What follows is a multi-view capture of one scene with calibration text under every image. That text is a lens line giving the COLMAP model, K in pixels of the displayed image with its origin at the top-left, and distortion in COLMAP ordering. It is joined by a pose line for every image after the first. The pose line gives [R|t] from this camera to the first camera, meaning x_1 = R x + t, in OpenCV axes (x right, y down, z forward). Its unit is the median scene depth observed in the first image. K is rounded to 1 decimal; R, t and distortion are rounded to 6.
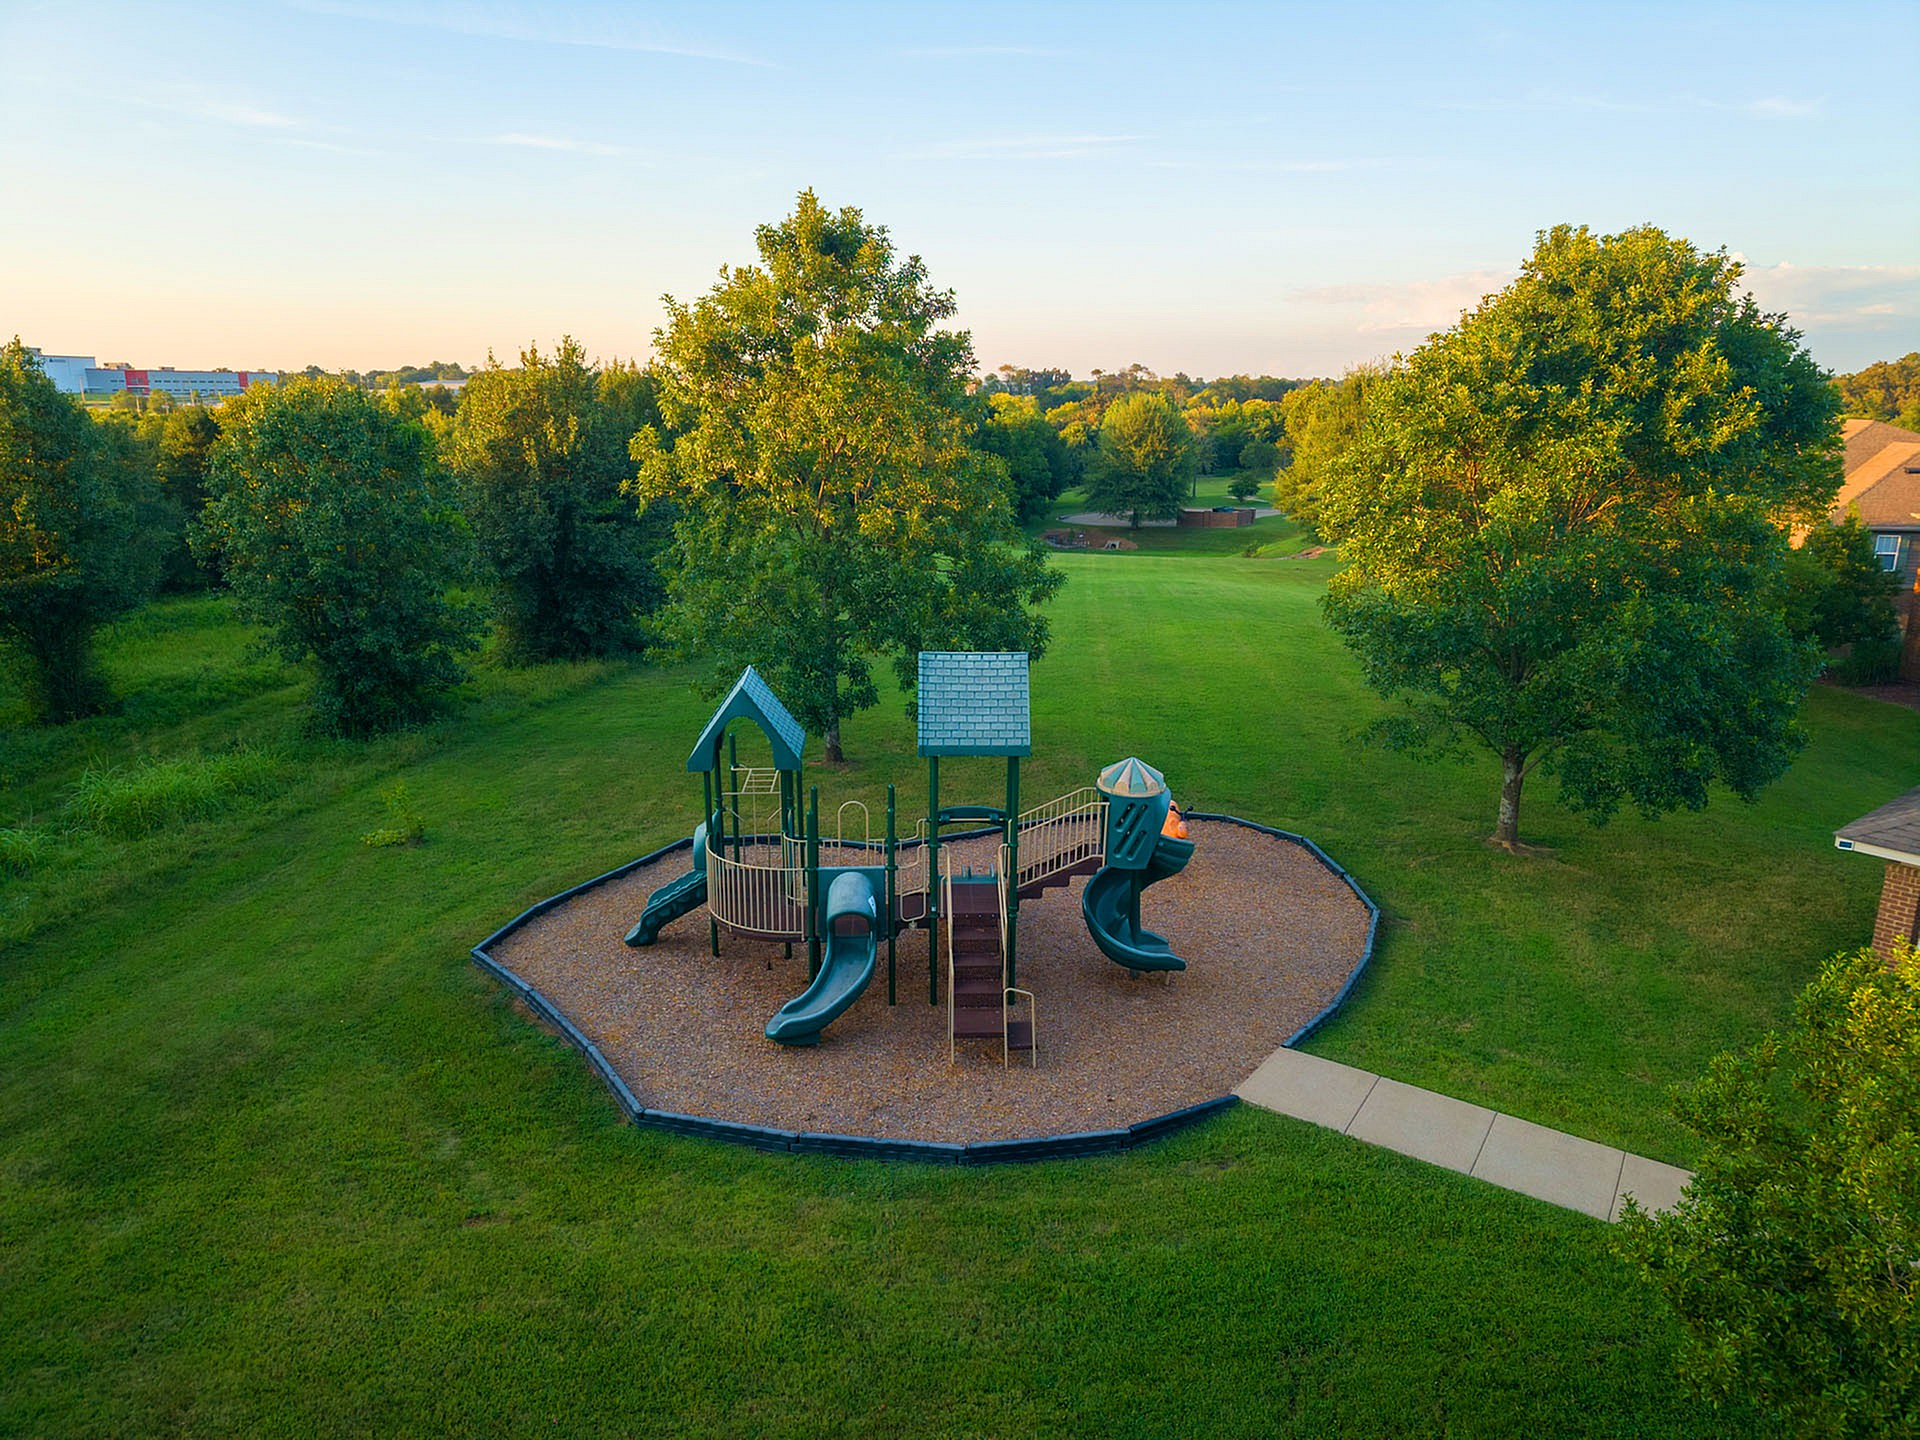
lens RADIAL K [[1283.9, 0, 955.3], [0, 1283.9, 722.7], [0, 0, 1]] dist [0.052570, -0.055595]
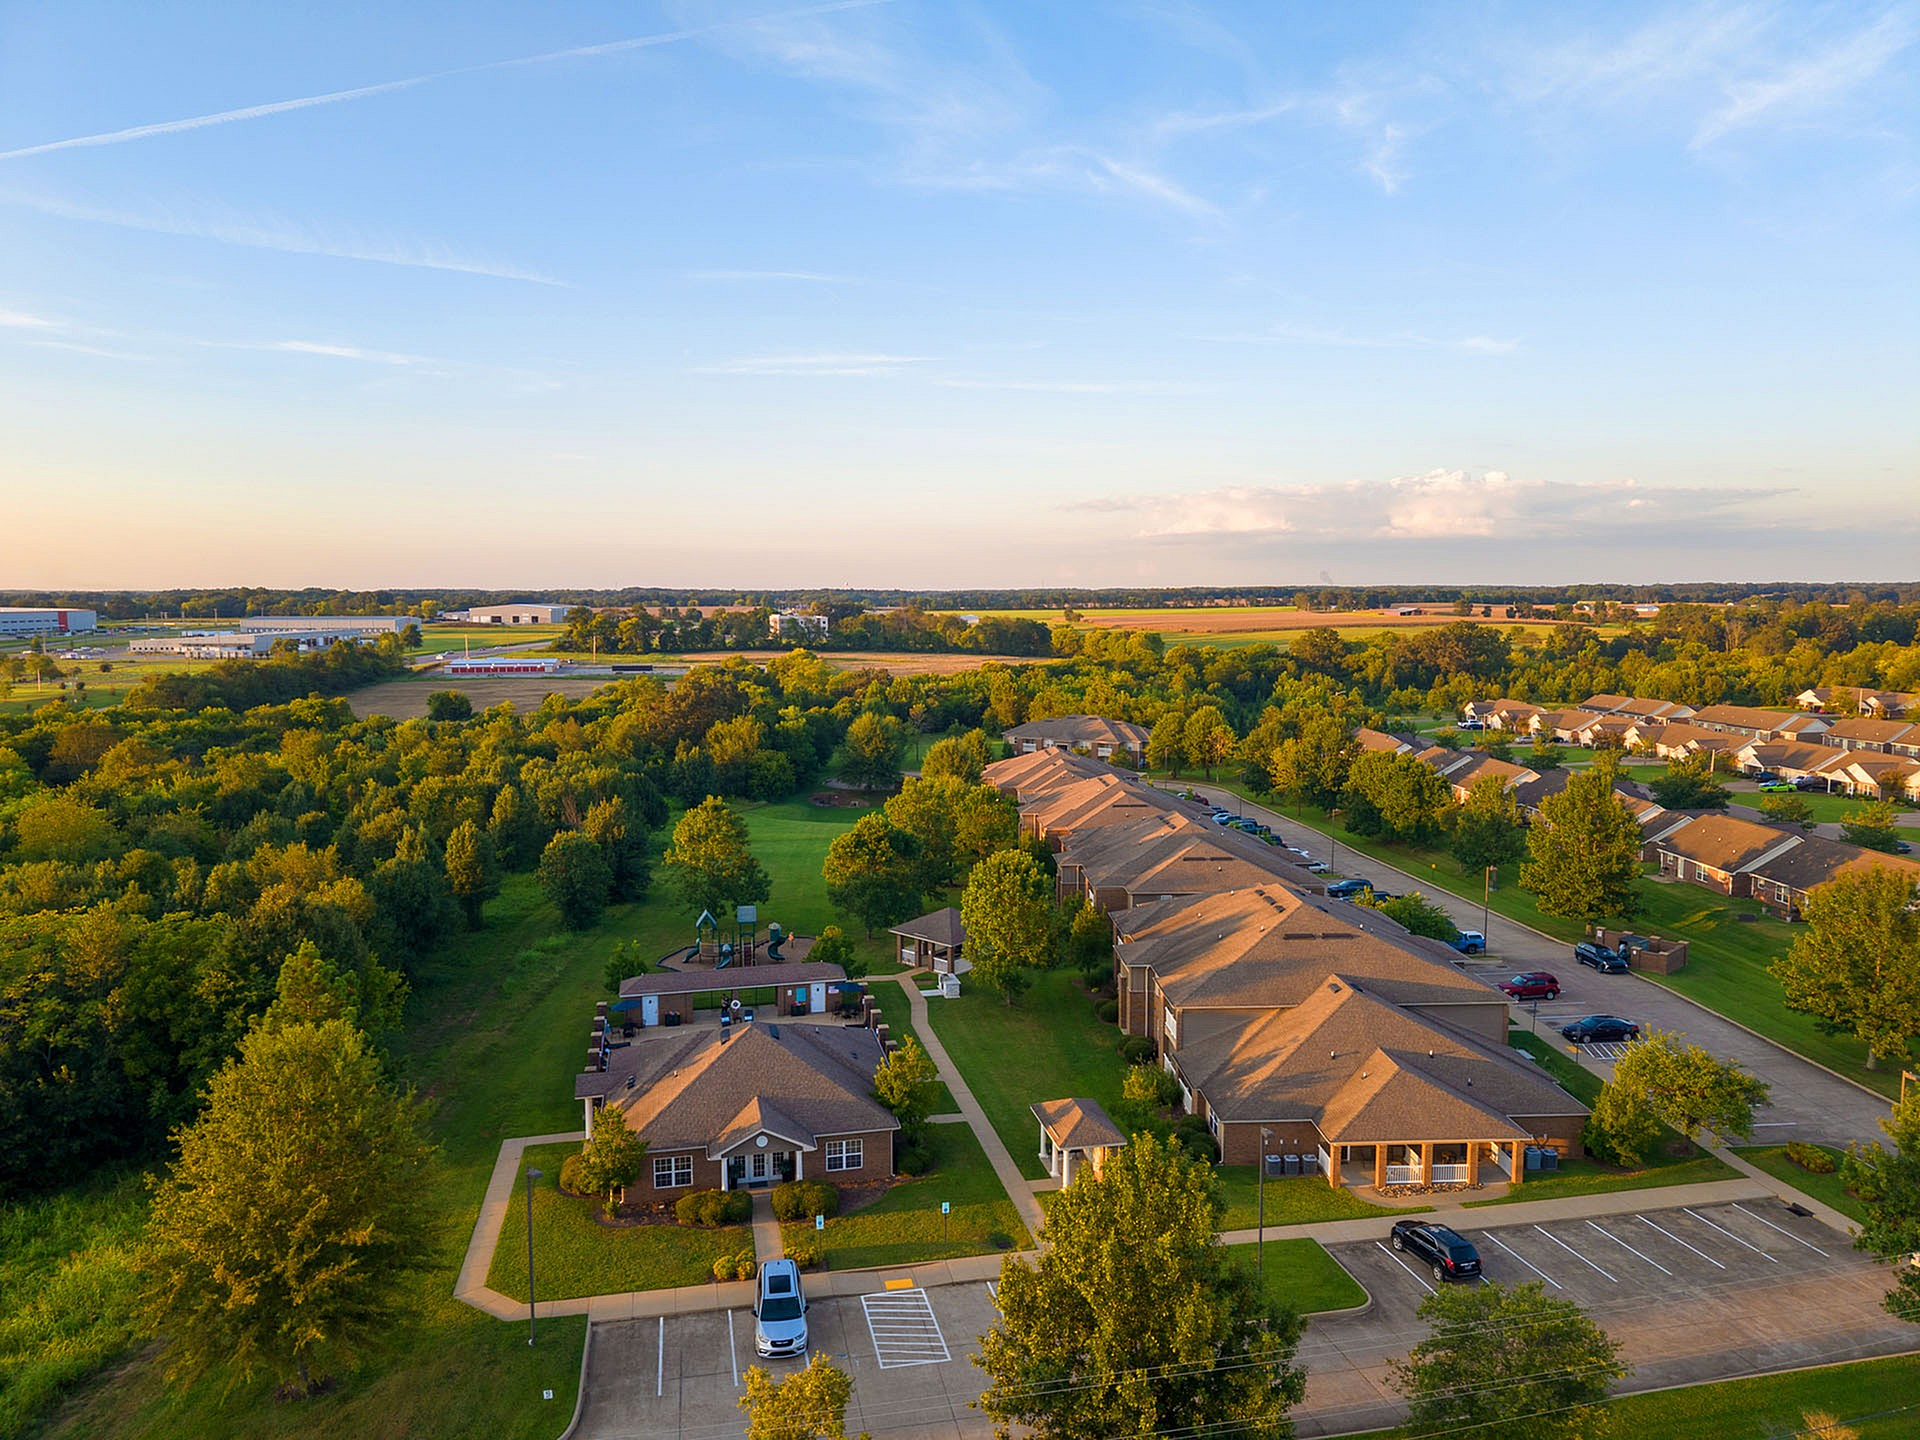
lens RADIAL K [[1283.9, 0, 955.3], [0, 1283.9, 722.7], [0, 0, 1]] dist [0.052570, -0.055595]
pose [[0.989190, -0.024356, 0.144606, 0.100187], [0.045577, 0.988336, -0.145306, 0.012291], [-0.139380, 0.150326, 0.978762, -3.958924]]
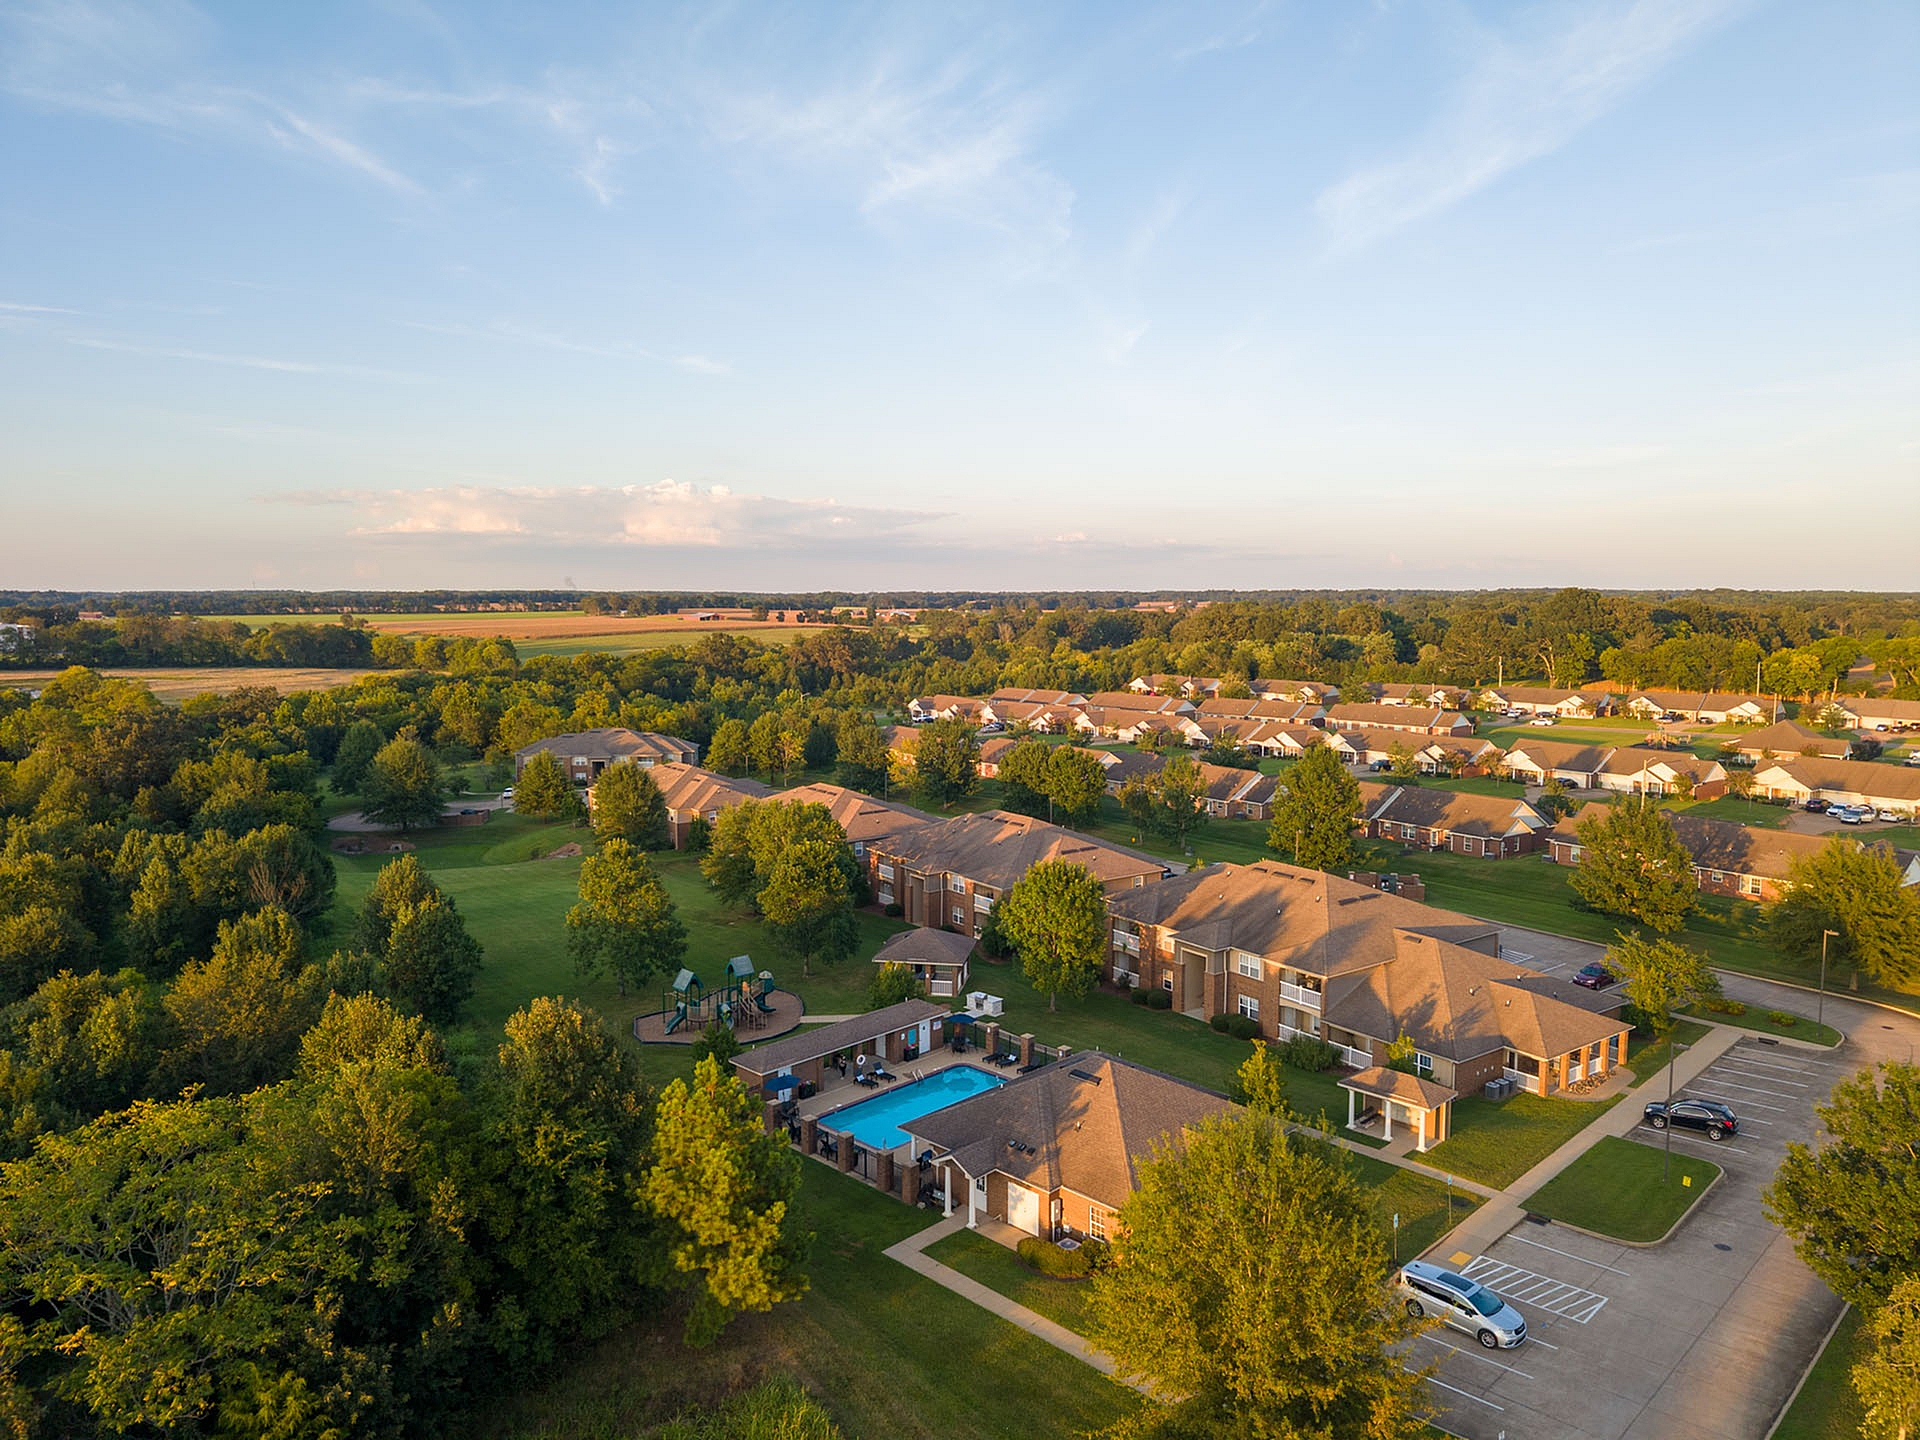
lens RADIAL K [[1283.9, 0, 955.3], [0, 1283.9, 722.7], [0, 0, 1]] dist [0.052570, -0.055595]
pose [[0.748159, -0.071810, 0.659622, -2.113848], [0.169249, 0.981895, -0.085072, -0.307198], [-0.641571, 0.175288, 0.746767, -2.840915]]
